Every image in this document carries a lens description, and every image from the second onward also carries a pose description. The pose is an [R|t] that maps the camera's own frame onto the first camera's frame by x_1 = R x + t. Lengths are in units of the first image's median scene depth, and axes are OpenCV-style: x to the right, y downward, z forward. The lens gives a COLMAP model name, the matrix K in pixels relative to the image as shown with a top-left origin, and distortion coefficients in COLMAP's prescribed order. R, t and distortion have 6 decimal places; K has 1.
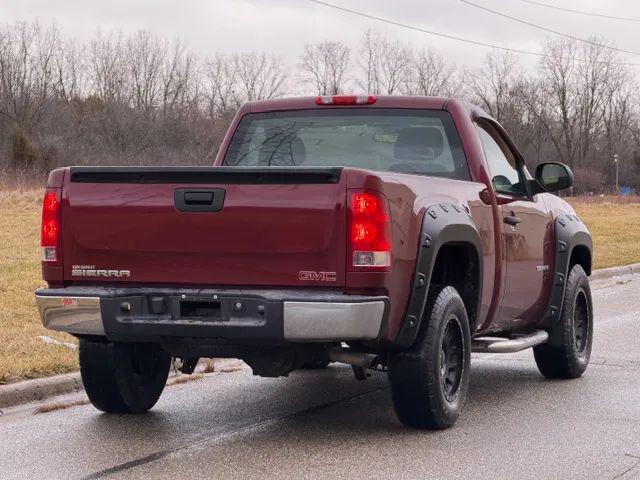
lens RADIAL K [[2084.3, 0, 320.0], [0, 2084.3, 240.0], [0, 0, 1]] dist [0.227163, 0.285040]
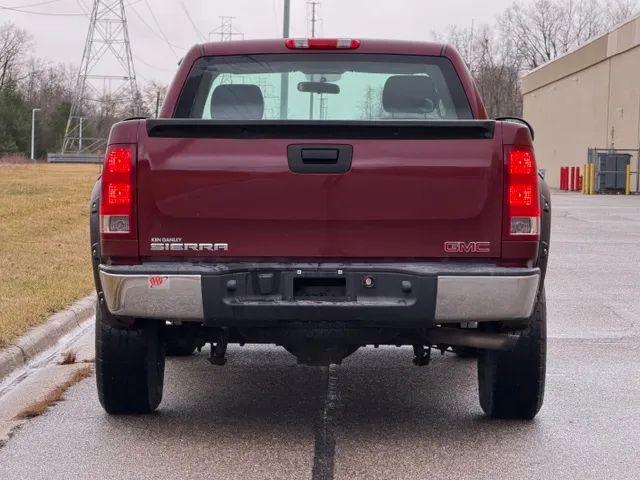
lens RADIAL K [[2084.3, 0, 320.0], [0, 2084.3, 240.0], [0, 0, 1]] dist [0.227163, 0.285040]
pose [[0.942750, -0.017319, 0.333050, -0.338789], [0.009823, 0.999659, 0.024178, -0.006514], [-0.333356, -0.019522, 0.942599, 0.198596]]
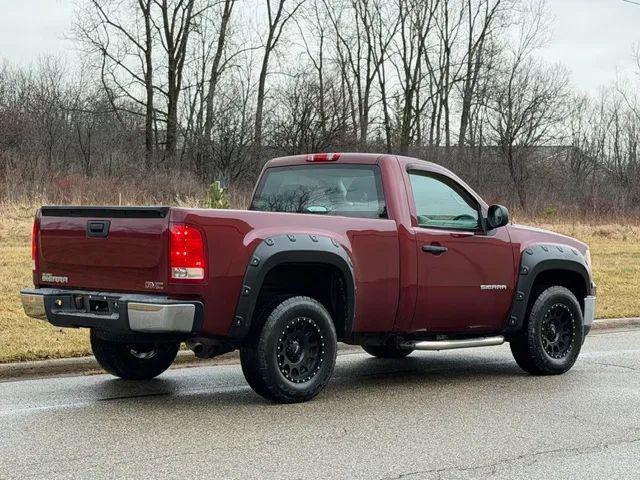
lens RADIAL K [[1545.3, 0, 320.0], [0, 1545.3, 240.0], [0, 0, 1]] dist [0.190245, 0.507246]
pose [[0.902406, 0.015865, -0.430595, 0.527530], [-0.022134, 0.999709, -0.009553, -0.004918], [0.430319, 0.018151, 0.902494, 0.115033]]
